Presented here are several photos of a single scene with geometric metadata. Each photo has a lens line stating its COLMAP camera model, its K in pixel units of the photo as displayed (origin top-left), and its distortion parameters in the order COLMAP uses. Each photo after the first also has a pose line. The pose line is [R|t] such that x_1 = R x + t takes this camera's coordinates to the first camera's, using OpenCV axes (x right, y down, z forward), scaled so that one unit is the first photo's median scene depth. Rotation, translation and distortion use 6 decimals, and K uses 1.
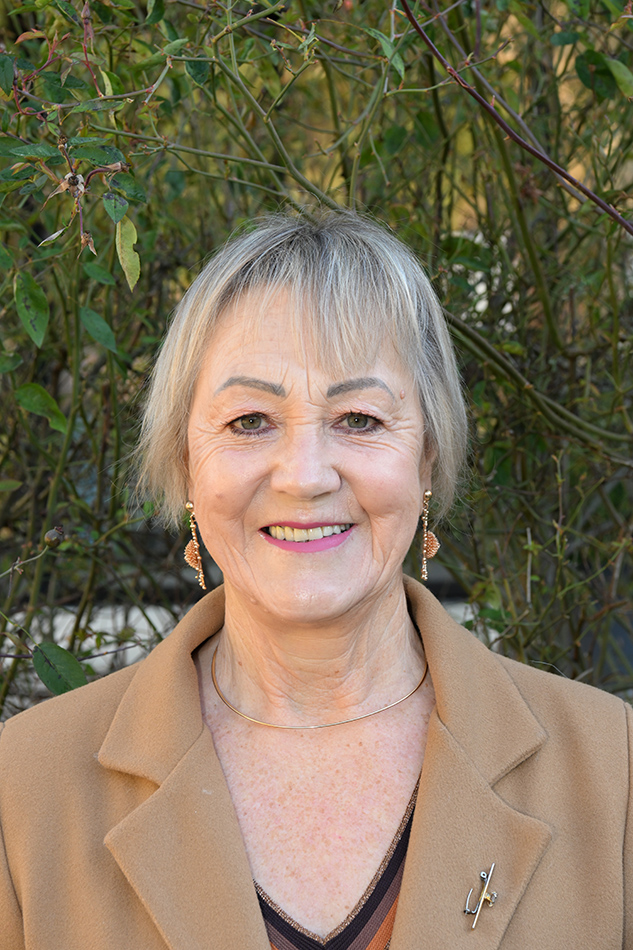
lens RADIAL K [[1919.1, 0, 317.9], [0, 1919.1, 494.3], [0, 0, 1]] dist [-0.067709, 0.032038]
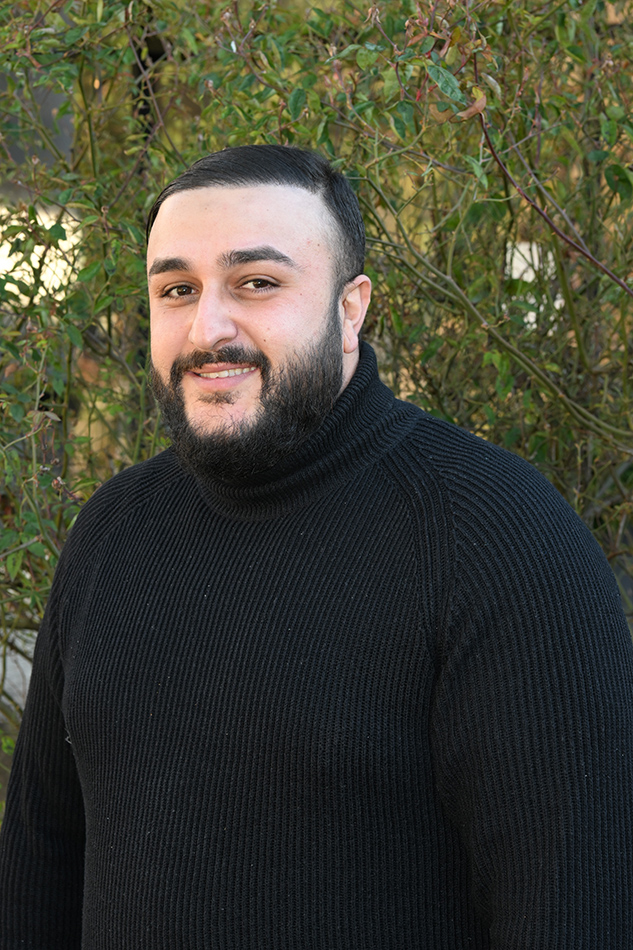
lens RADIAL K [[1718.9, 0, 316.5], [0, 1718.9, 475.0], [0, 0, 1]] dist [-0.068207, -0.010057]
pose [[0.998283, 0.046835, -0.035178, -0.024855], [-0.046578, 0.998882, 0.008082, 0.001760], [0.035517, -0.006430, 0.999348, -0.282788]]
